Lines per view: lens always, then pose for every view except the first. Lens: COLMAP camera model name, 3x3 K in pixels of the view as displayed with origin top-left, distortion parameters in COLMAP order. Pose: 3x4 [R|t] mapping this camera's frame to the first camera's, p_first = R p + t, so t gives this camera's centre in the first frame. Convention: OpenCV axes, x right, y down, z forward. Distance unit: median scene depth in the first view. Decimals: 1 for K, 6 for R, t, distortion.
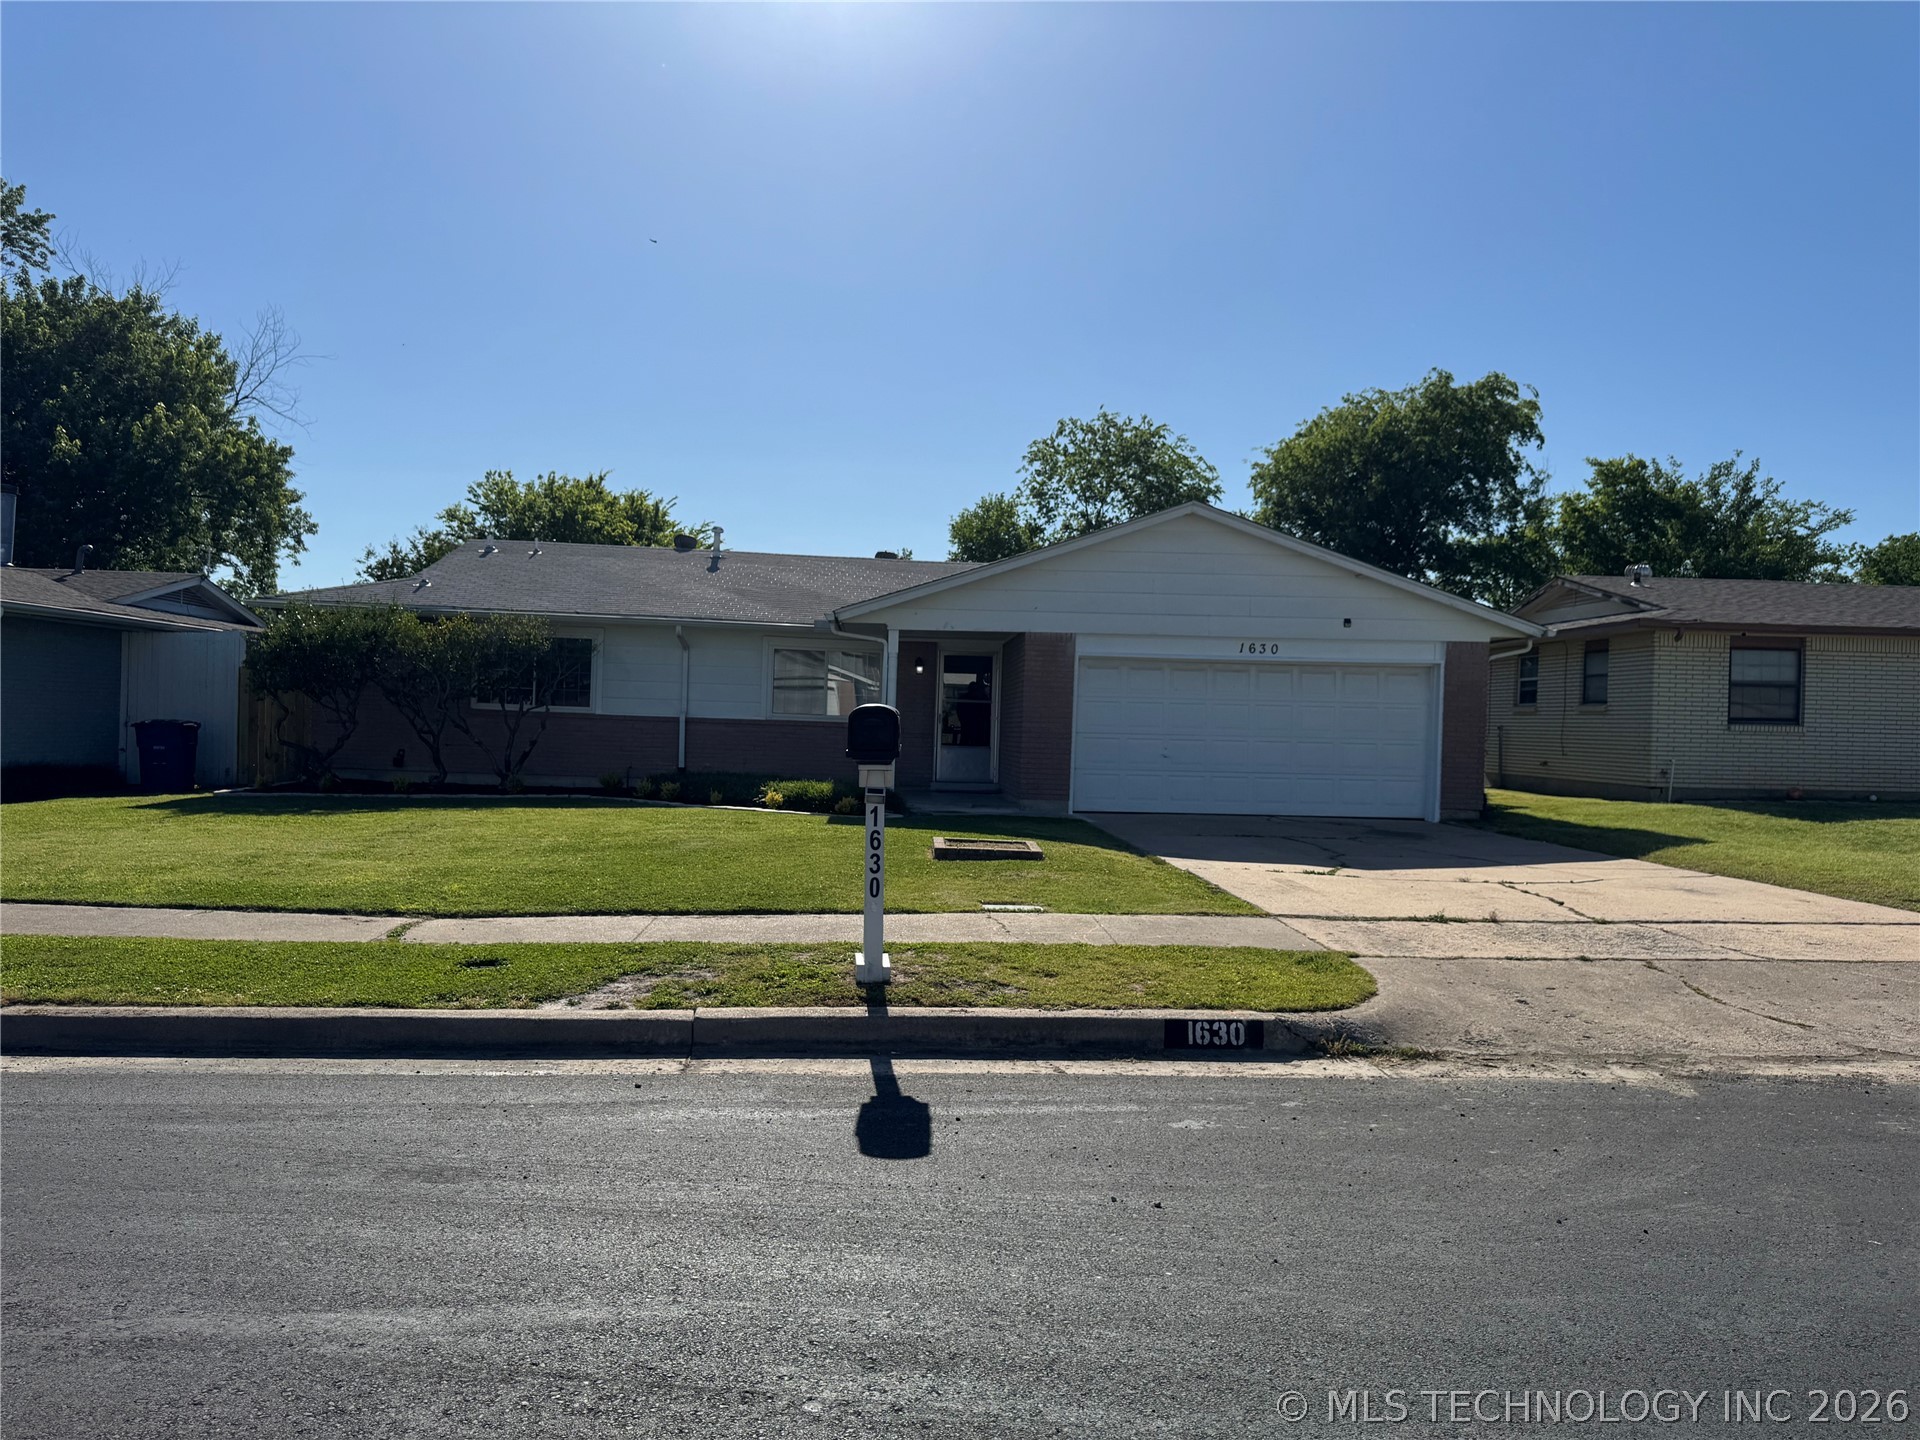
lens RADIAL K [[1373.3, 0, 960.0], [0, 1373.3, 720.0], [0, 0, 1]] dist [0.072961, 0.000283]
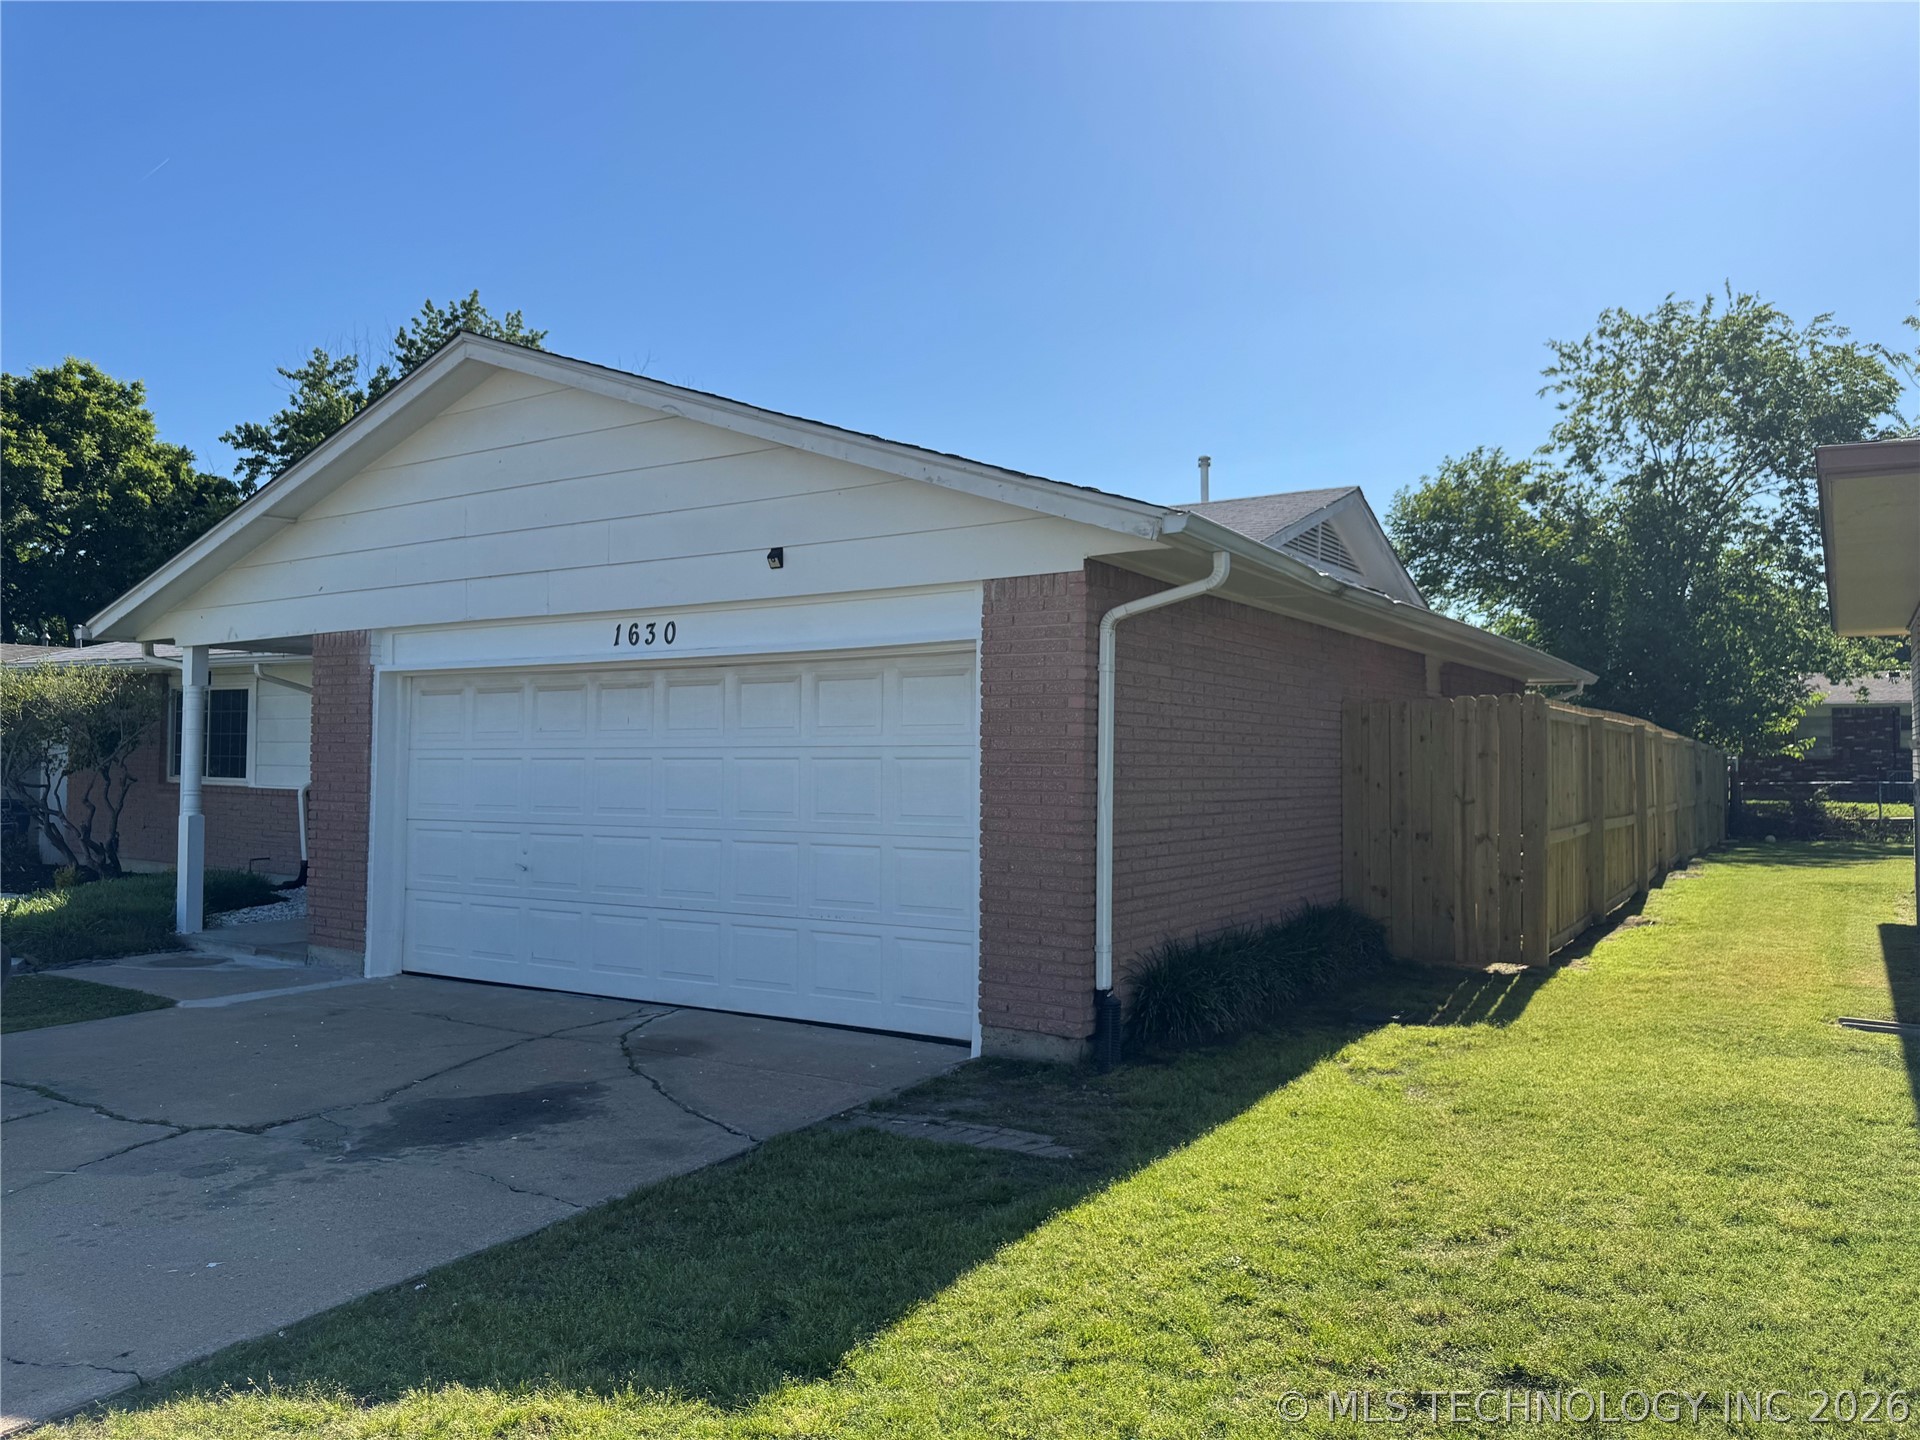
lens RADIAL K [[1373.3, 0, 960.0], [0, 1373.3, 720.0], [0, 0, 1]] dist [0.072961, 0.000283]
pose [[0.804535, -0.038475, -0.592658, 0.566754], [0.017008, 0.998983, -0.041765, -0.002866], [0.593662, 0.023522, 0.804370, 0.696184]]
